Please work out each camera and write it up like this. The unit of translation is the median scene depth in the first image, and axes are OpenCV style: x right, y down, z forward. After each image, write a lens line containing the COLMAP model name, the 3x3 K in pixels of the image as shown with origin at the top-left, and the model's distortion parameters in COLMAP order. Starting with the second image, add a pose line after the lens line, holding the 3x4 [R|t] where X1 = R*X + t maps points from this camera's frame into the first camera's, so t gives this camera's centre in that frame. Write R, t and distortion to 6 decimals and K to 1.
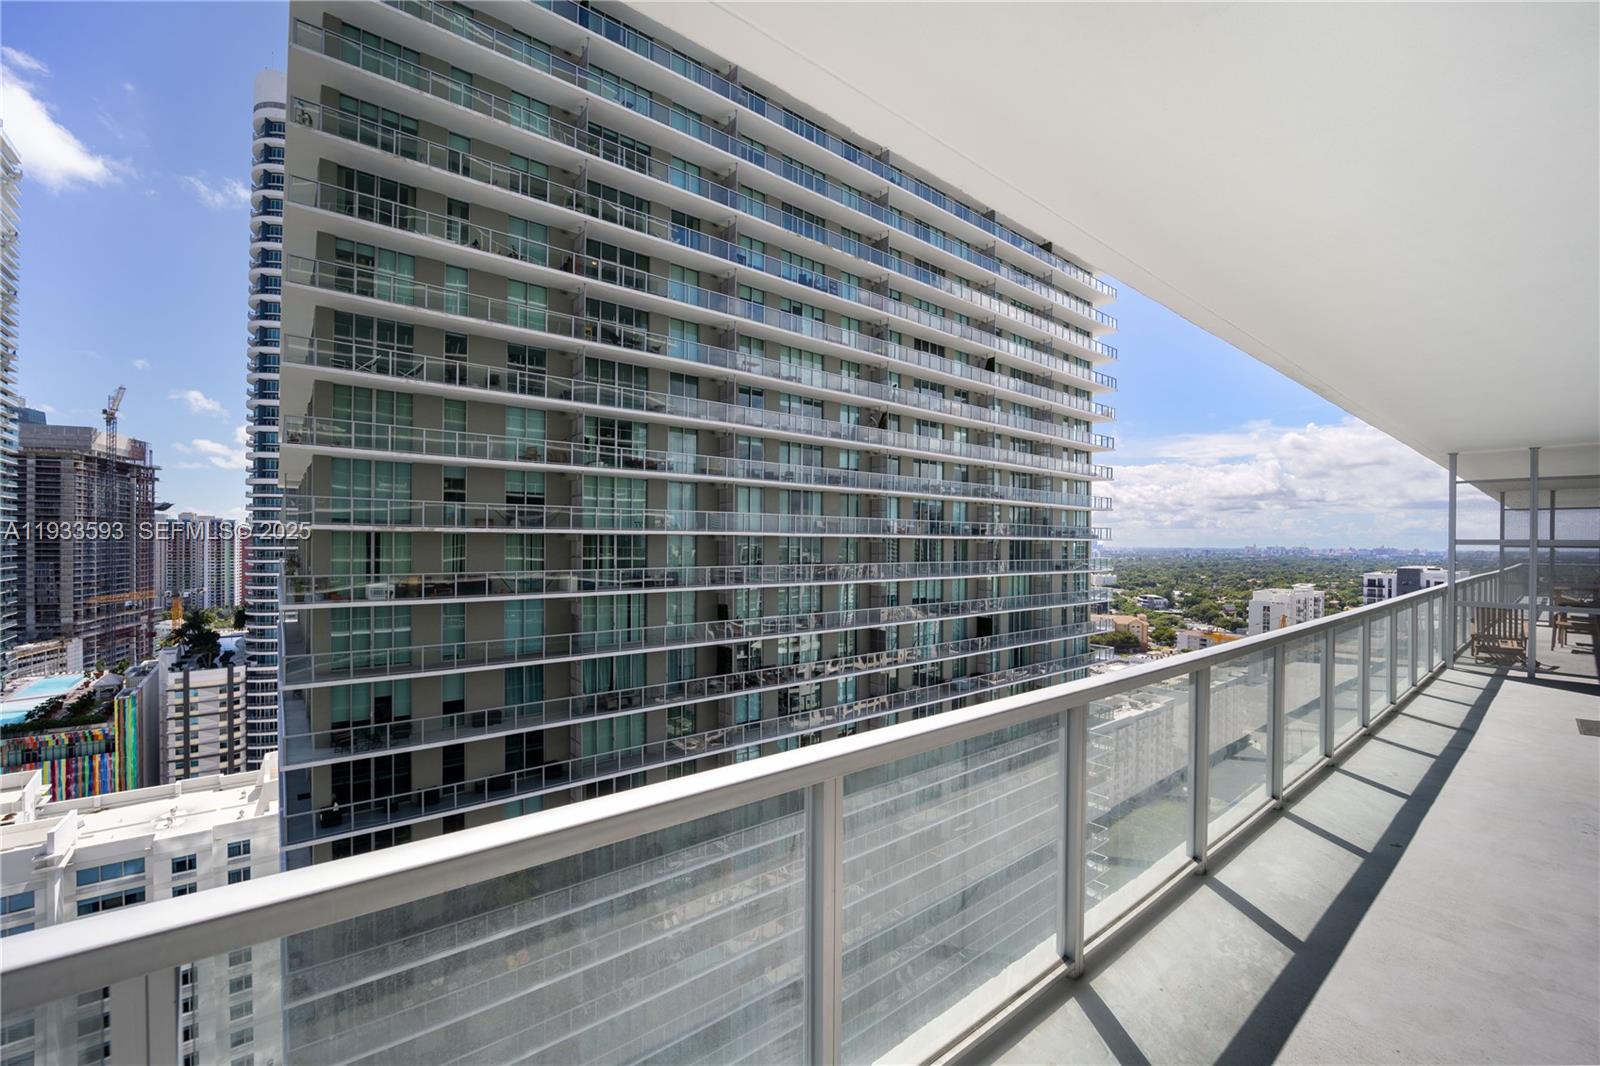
lens RADIAL K [[659.5, 0, 799.6], [0, 659.5, 542.8], [0, 0, 1]] dist [-0.018609, -0.001602]
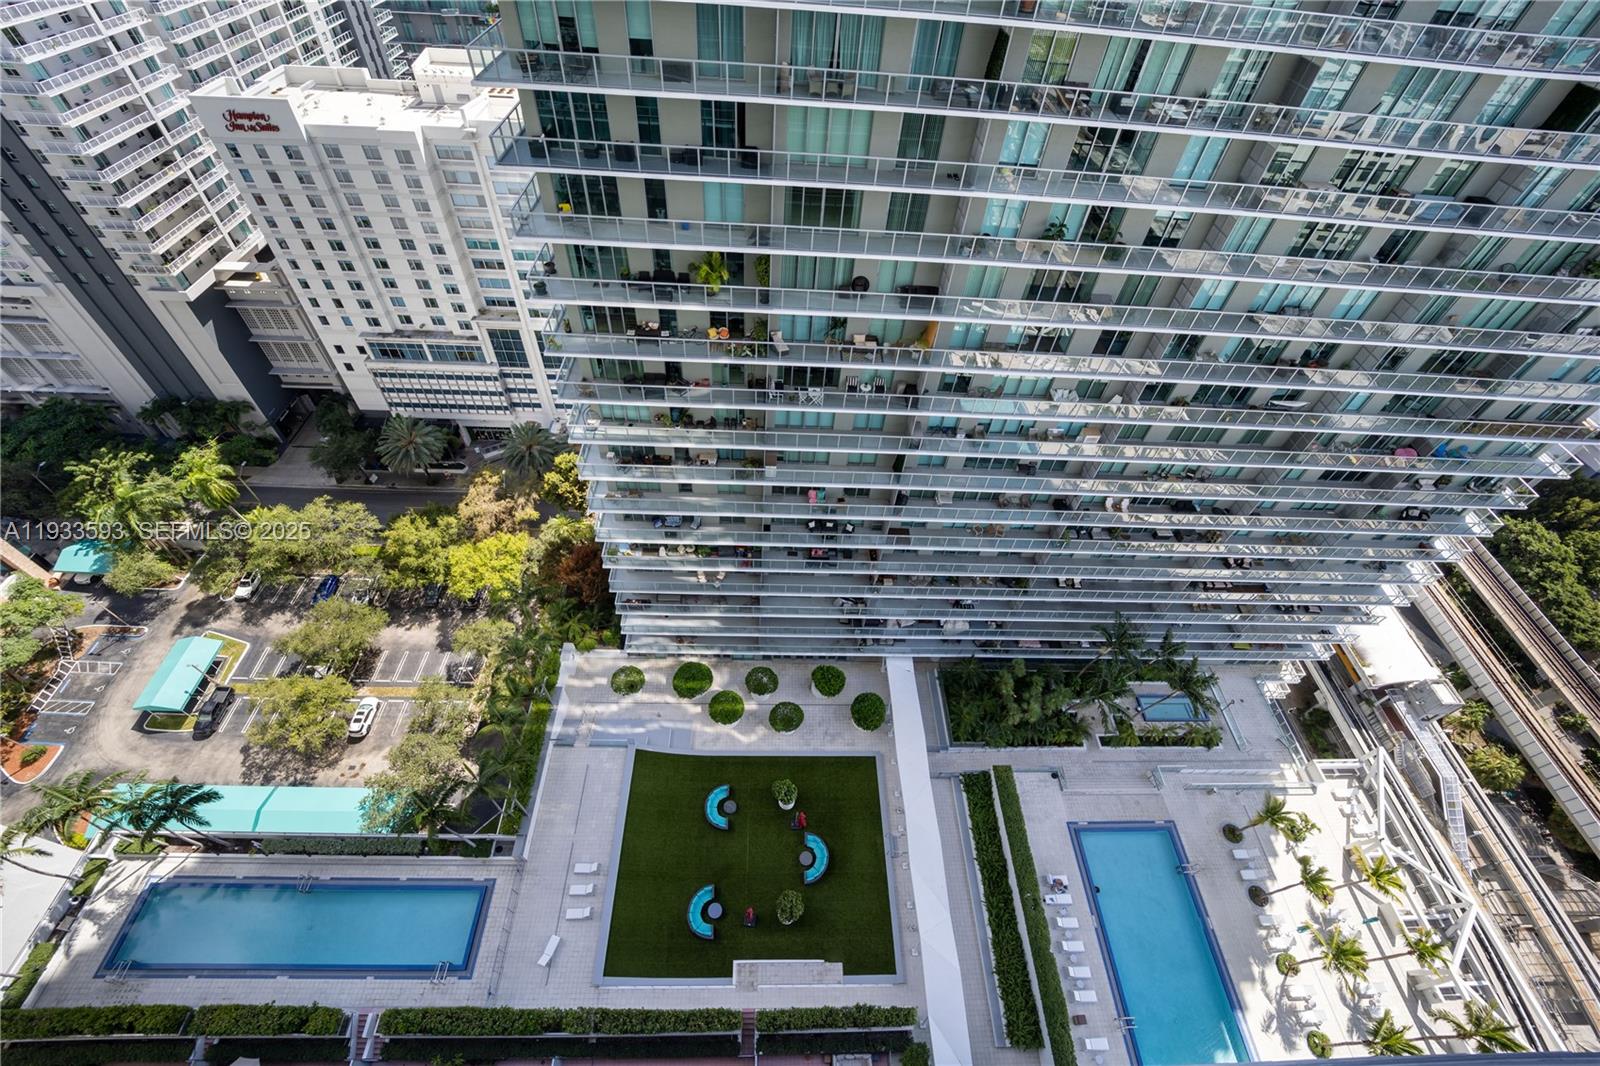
lens RADIAL K [[659.5, 0, 802.4], [0, 659.5, 533.9], [0, 0, 1]] dist [-0.018609, -0.001602]
pose [[0.773263, 0.500656, -0.389111, 0.302347], [-0.051328, 0.661066, 0.748570, 0.017017], [0.632004, -0.558870, 0.536876, 0.307039]]
